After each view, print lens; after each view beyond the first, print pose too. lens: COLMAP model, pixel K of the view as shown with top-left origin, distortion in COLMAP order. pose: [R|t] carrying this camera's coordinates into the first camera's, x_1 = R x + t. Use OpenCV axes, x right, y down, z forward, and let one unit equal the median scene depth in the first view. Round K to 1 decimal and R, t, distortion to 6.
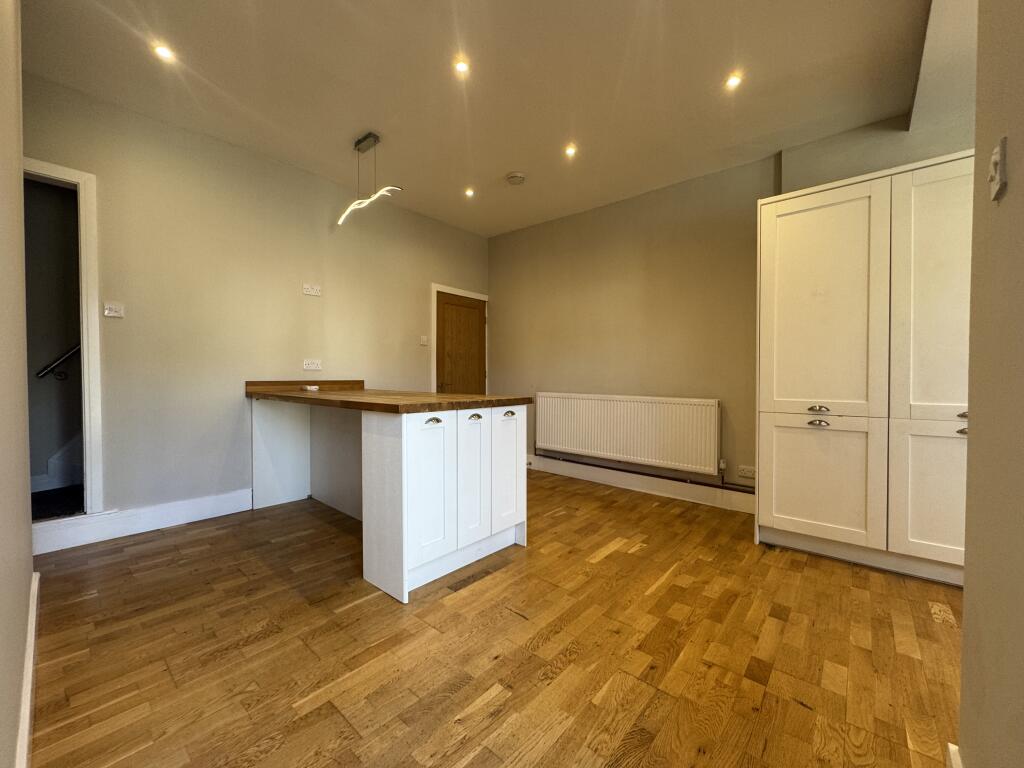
lens RADIAL K [[409.7, 0, 512.0], [0, 409.7, 384.0], [0, 0, 1]] dist [0.001597, 0.000039]
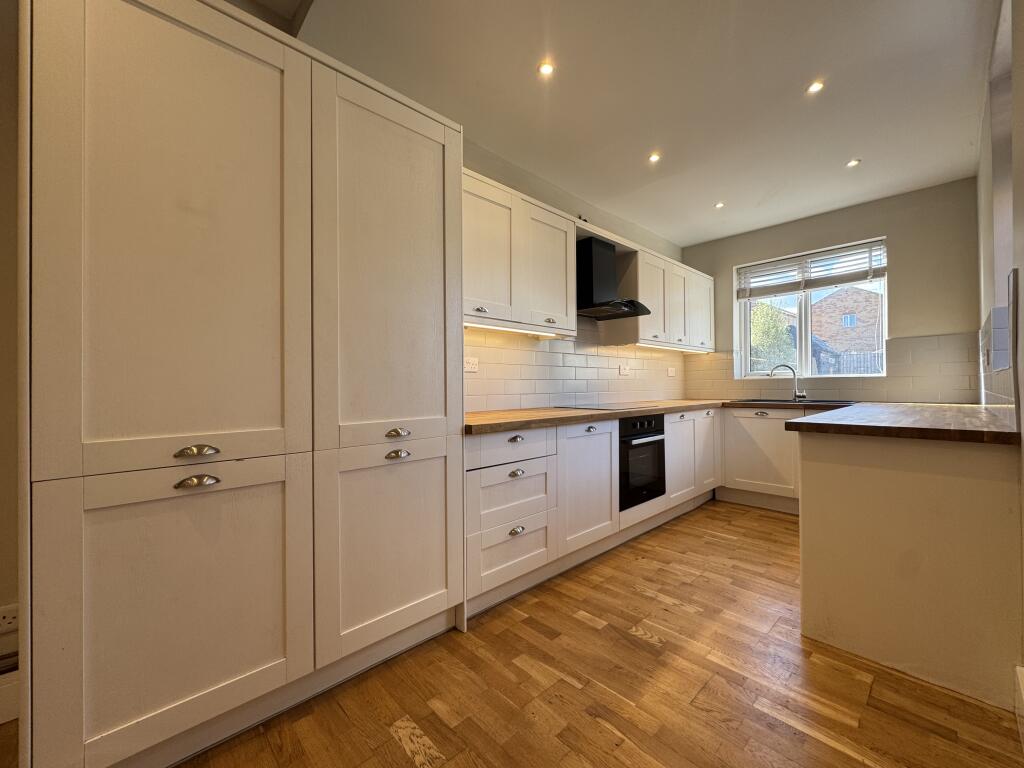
lens RADIAL K [[403.1, 0, 510.8], [0, 403.1, 384.0], [0, 0, 1]] dist [-0.000615, -0.000114]
pose [[0.109654, 0.005494, 0.993955, 0.357680], [0.027468, 0.999586, -0.008555, -0.003835], [-0.993590, 0.028240, 0.109457, 0.646292]]
